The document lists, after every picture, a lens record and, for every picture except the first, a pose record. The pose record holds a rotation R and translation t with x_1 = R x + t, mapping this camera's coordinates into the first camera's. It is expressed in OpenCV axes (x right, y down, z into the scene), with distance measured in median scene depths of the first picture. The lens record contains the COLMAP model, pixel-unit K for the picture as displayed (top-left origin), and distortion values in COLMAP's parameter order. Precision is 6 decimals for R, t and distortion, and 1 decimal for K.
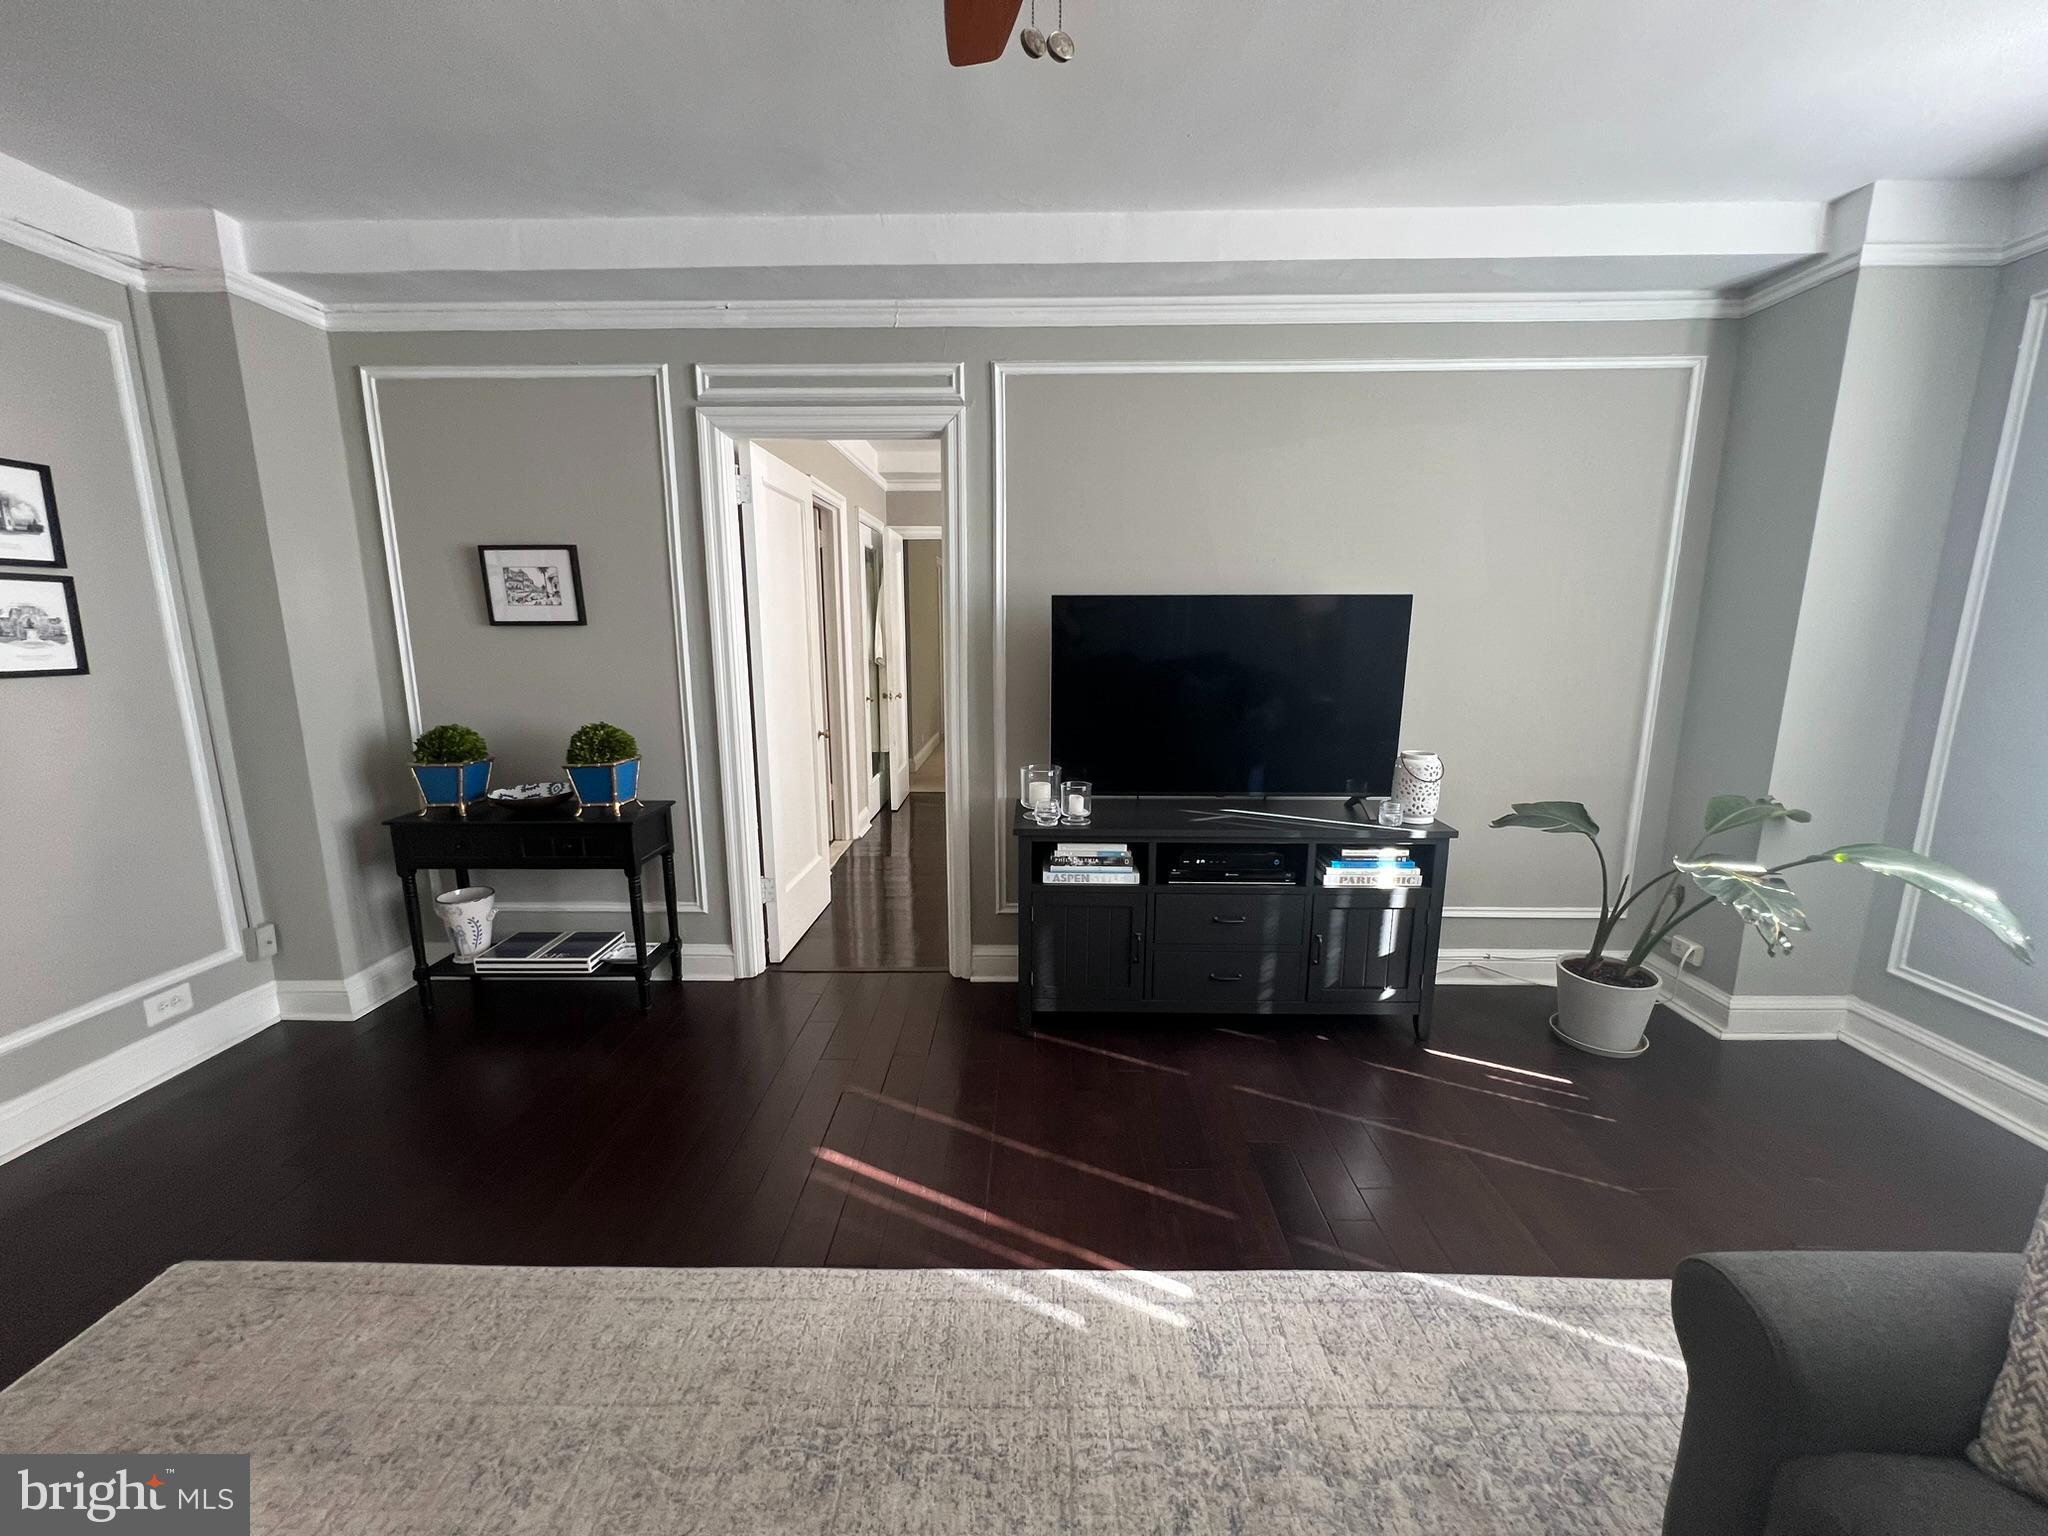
lens RADIAL K [[808.7, 0, 1025.5], [0, 808.7, 785.9], [0, 0, 1]] dist [0.000680, 0.000082]
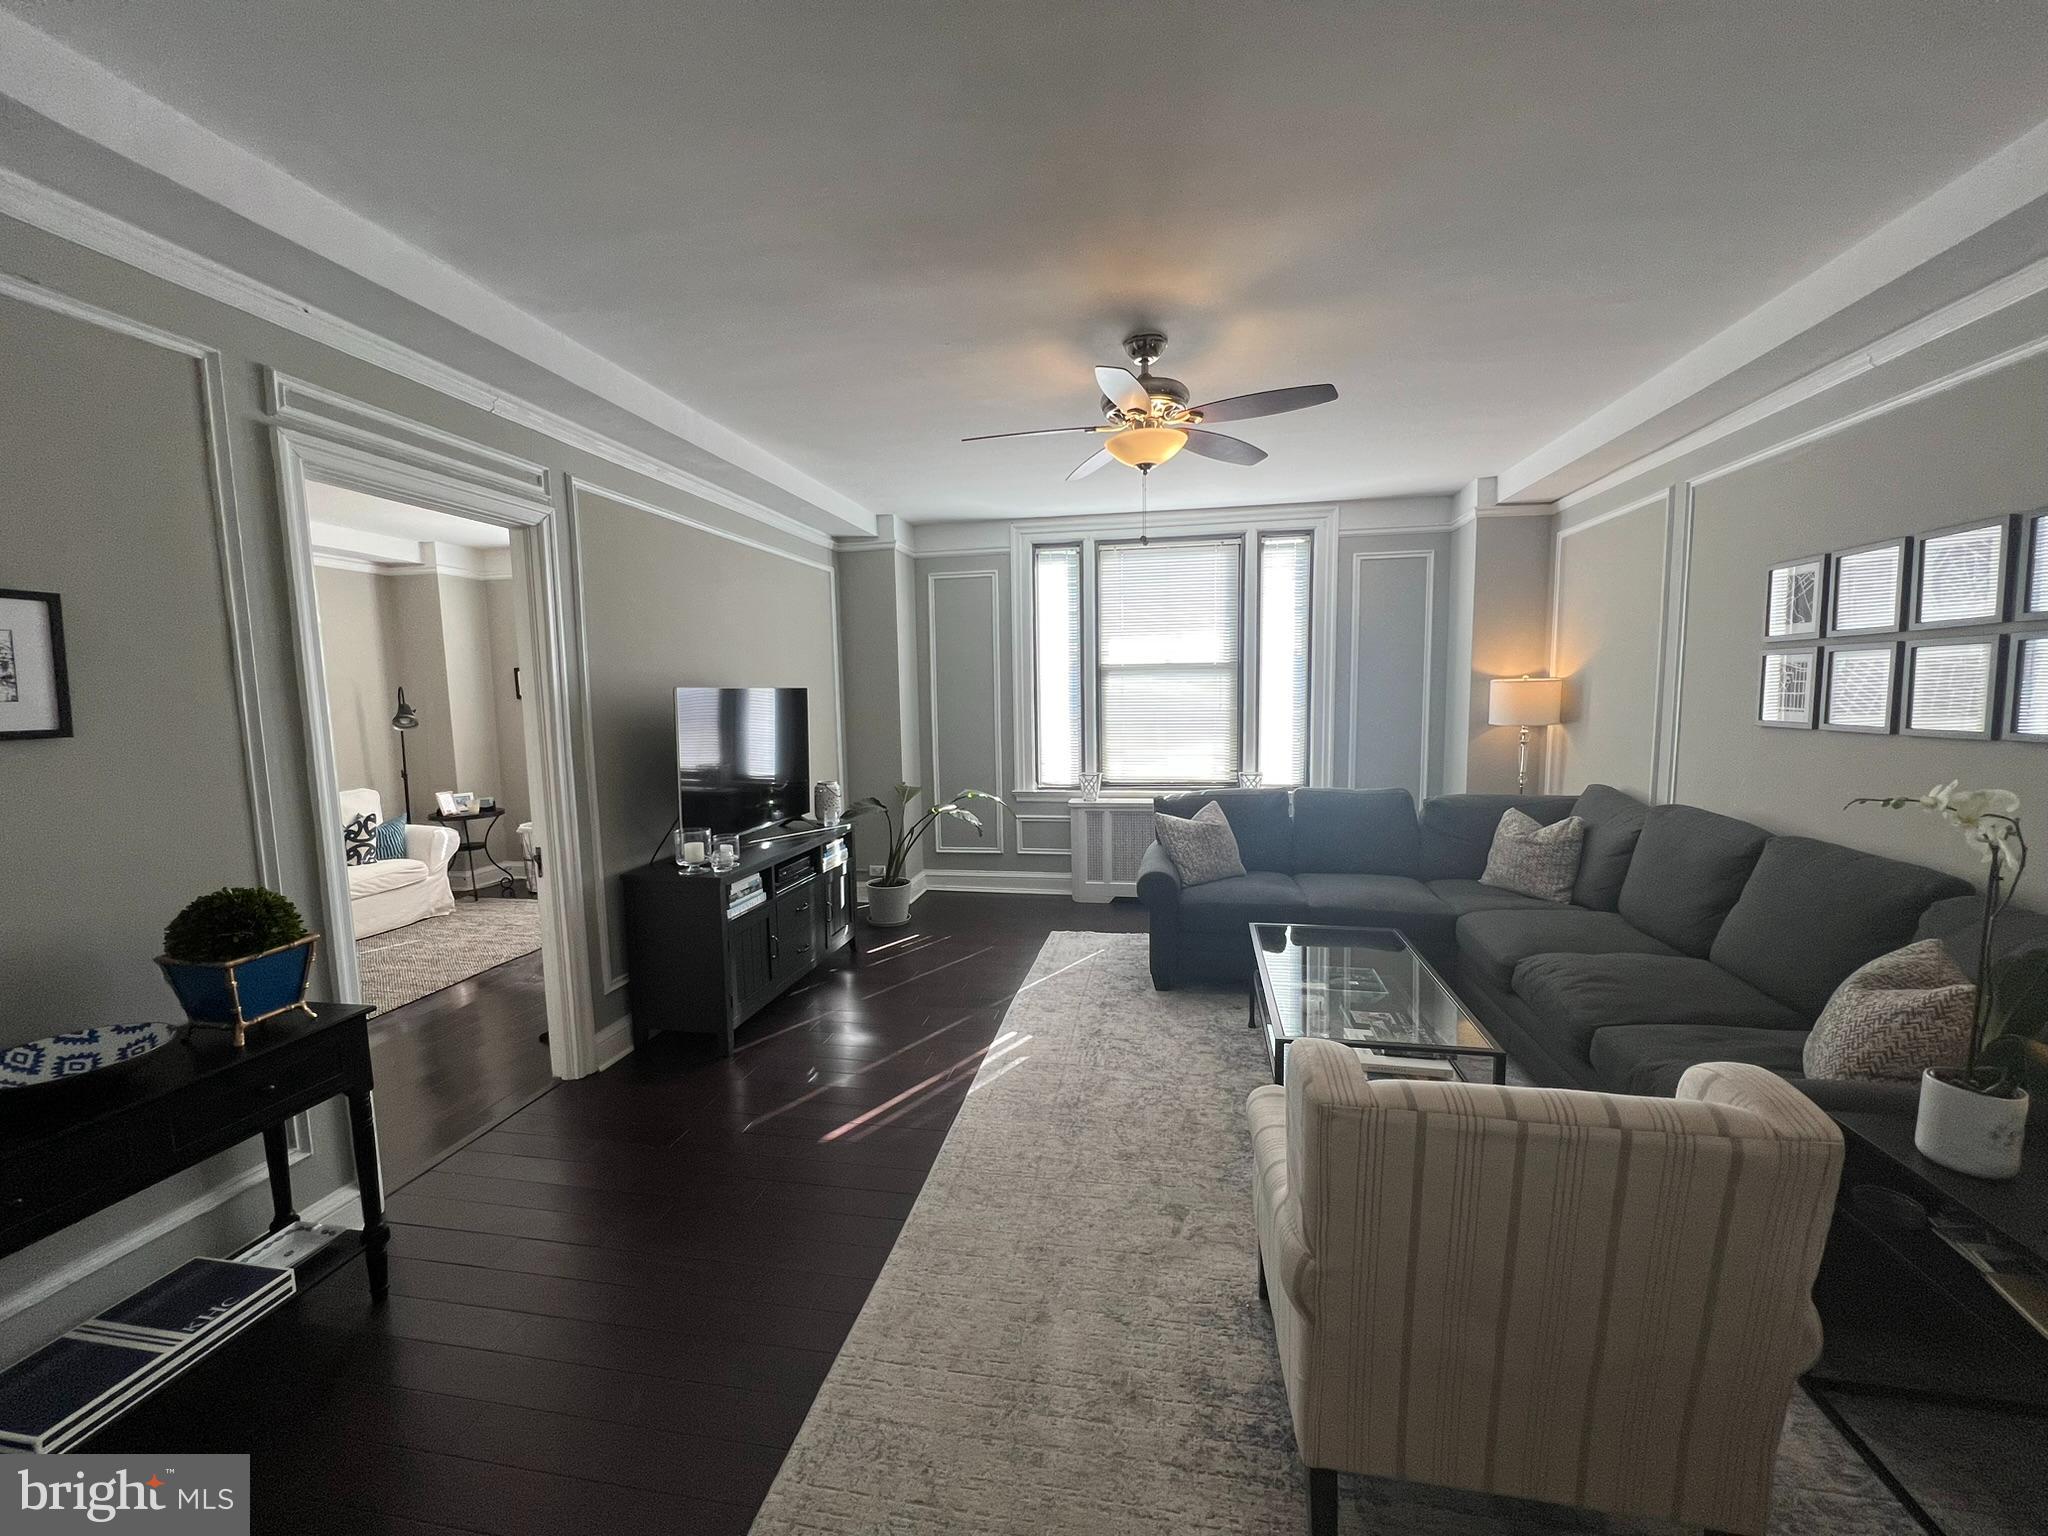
lens RADIAL K [[819.9, 0, 1024.0], [0, 819.9, 768.0], [0, 0, 1]] dist [-0.000604, -0.000065]
pose [[0.157282, -0.094591, 0.983013, -1.084561], [0.201607, 0.977515, 0.061805, -0.088532], [-0.966756, 0.188462, 0.172816, 0.306453]]
